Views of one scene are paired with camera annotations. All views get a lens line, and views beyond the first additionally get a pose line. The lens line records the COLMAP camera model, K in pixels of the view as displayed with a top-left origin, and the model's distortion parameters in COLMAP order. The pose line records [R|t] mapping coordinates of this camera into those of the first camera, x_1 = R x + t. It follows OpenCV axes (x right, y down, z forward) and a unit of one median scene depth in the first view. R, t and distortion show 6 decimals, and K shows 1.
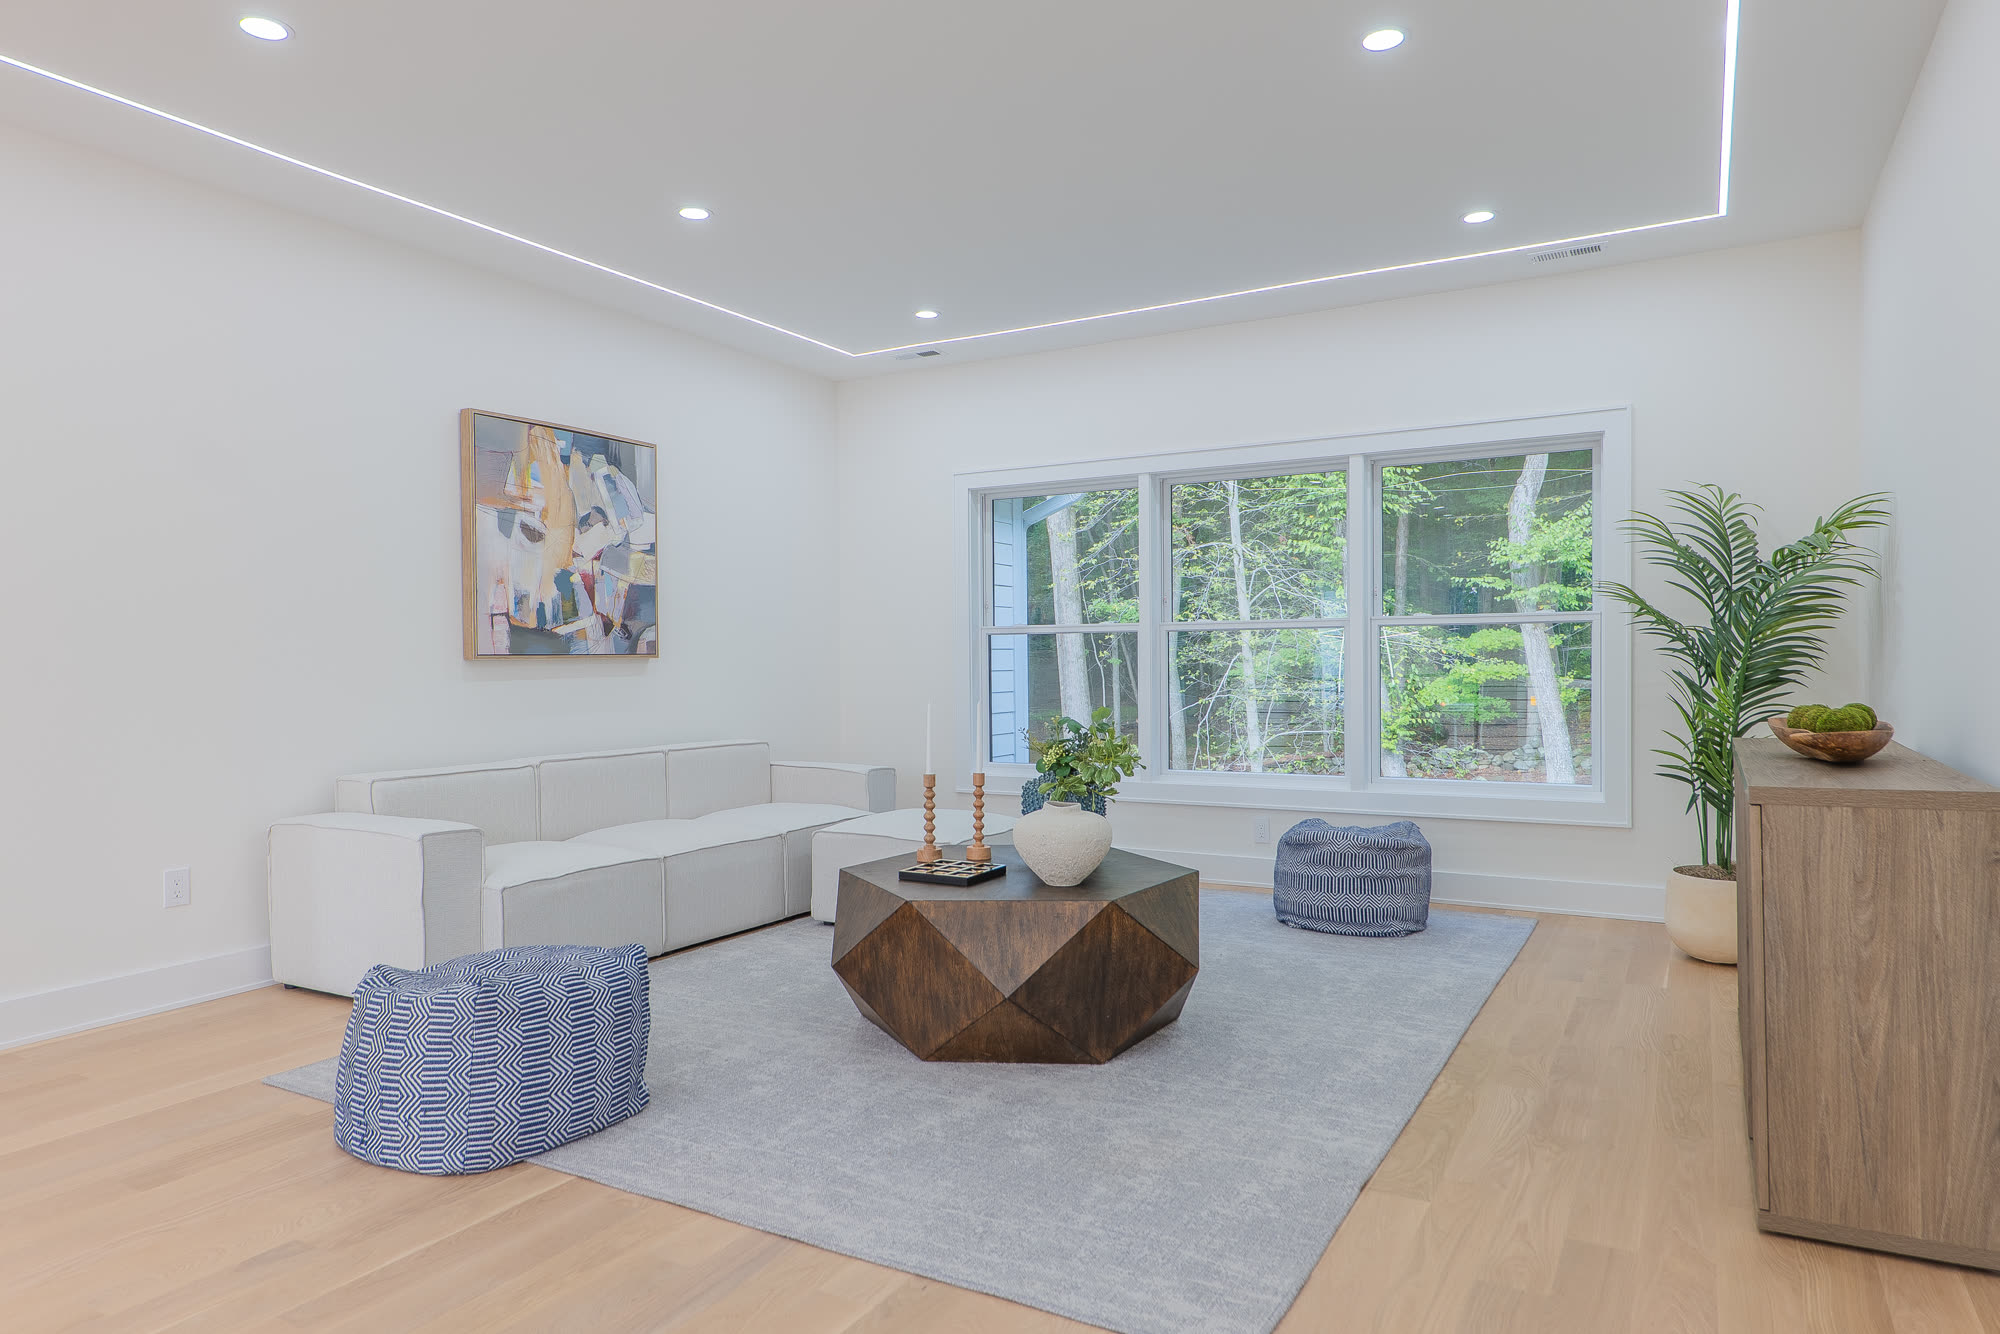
lens RADIAL K [[1221.7, 0, 1000.0], [0, 1221.7, 667.0], [0, 0, 1]] dist [0.014498, -0.000317]
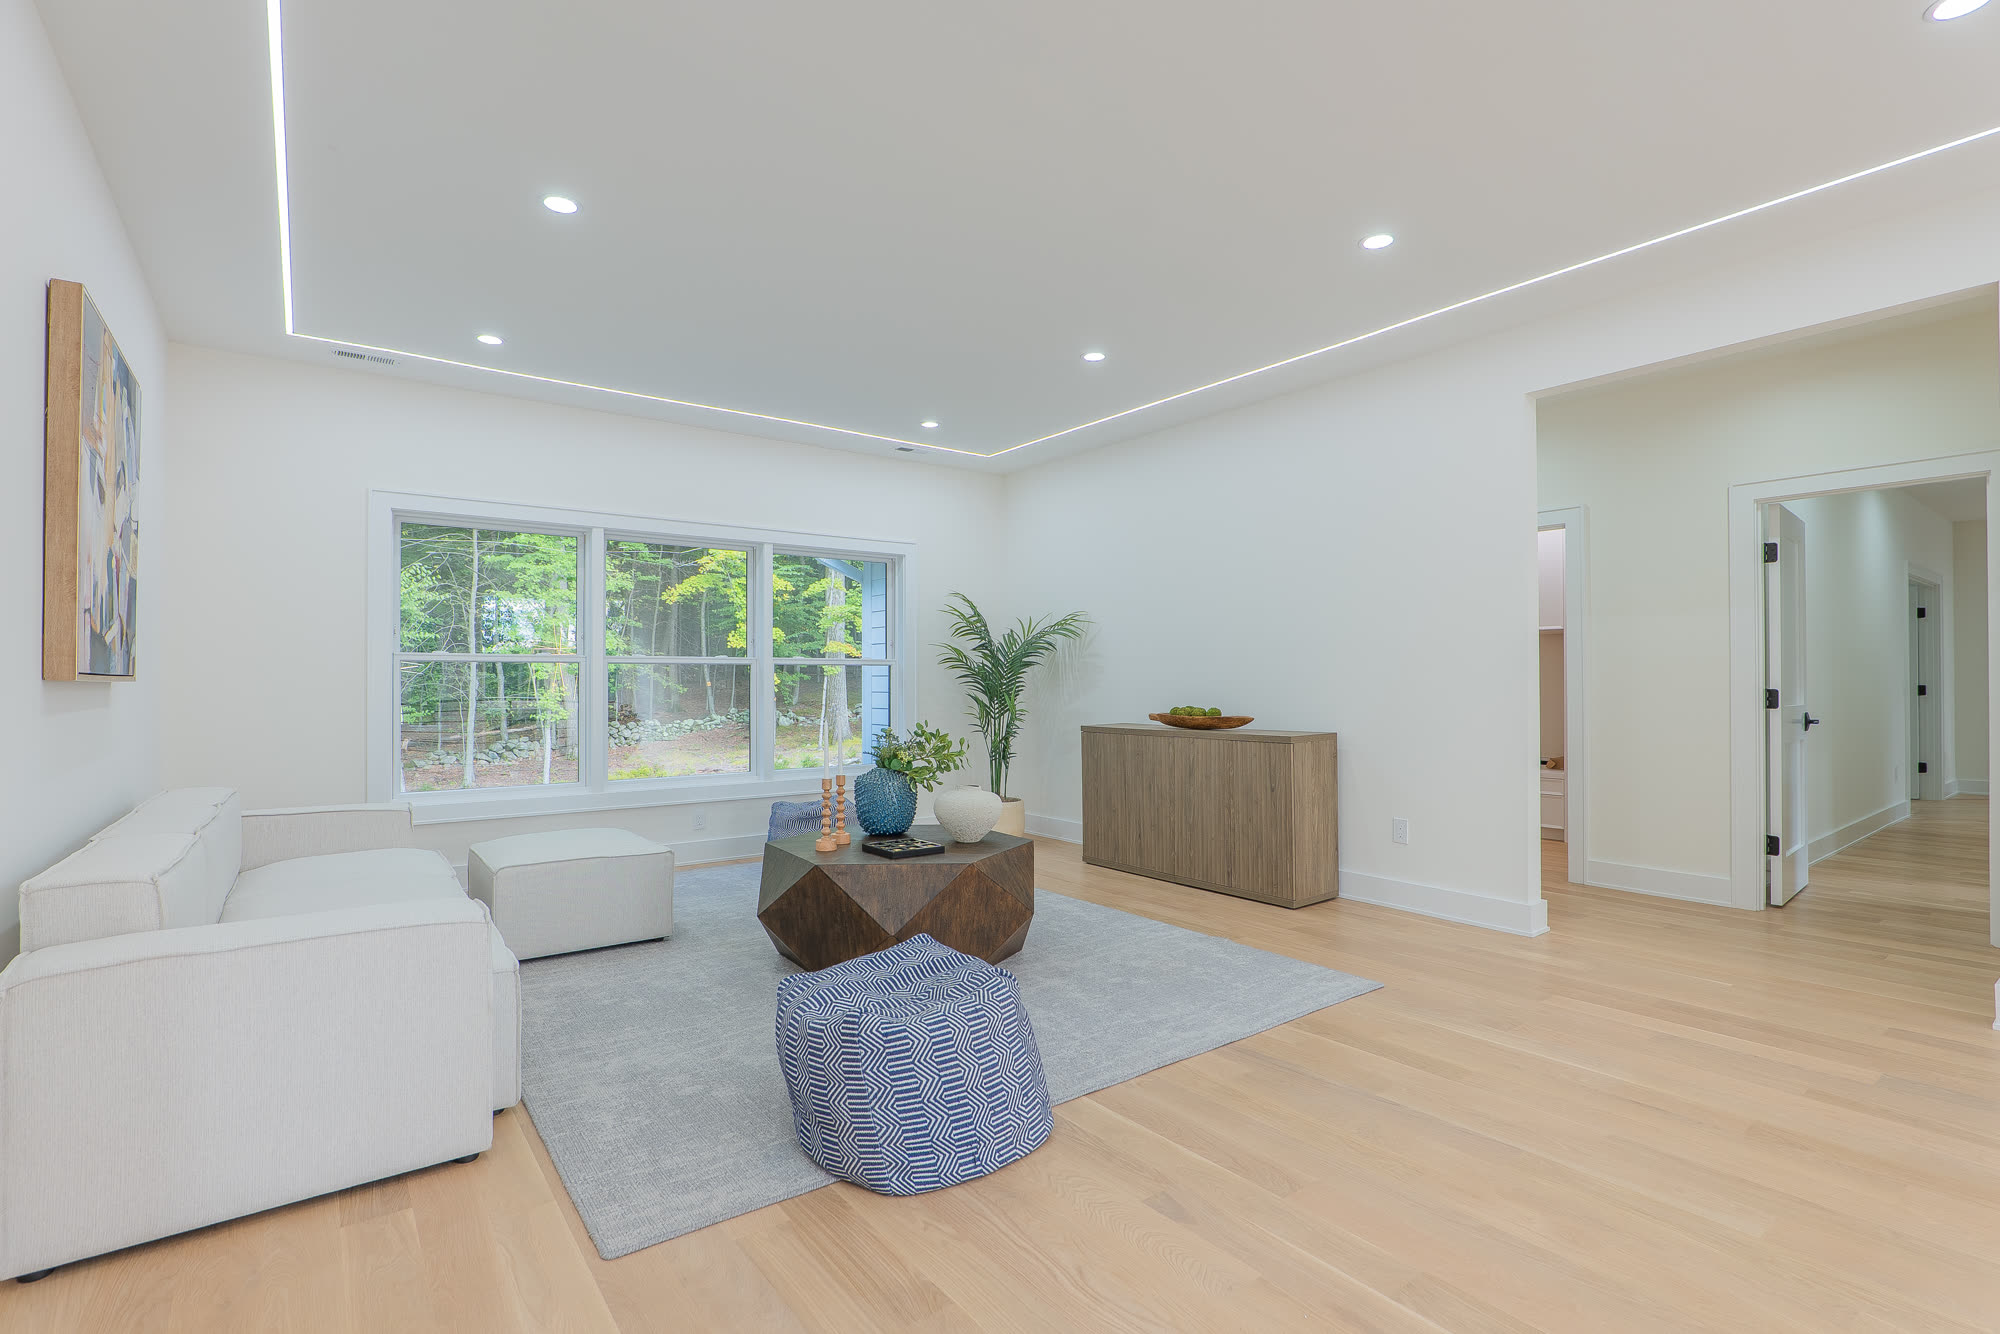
lens RADIAL K [[924.7, 0, 1015.6], [0, 924.7, 671.4], [0, 0, 1]] dist [-0.004650, -0.000001]
pose [[0.388278, 0.023703, 0.921238, -1.140407], [0.007249, 0.999560, -0.028773, 0.012222], [-0.921514, 0.017850, 0.387935, 0.637427]]
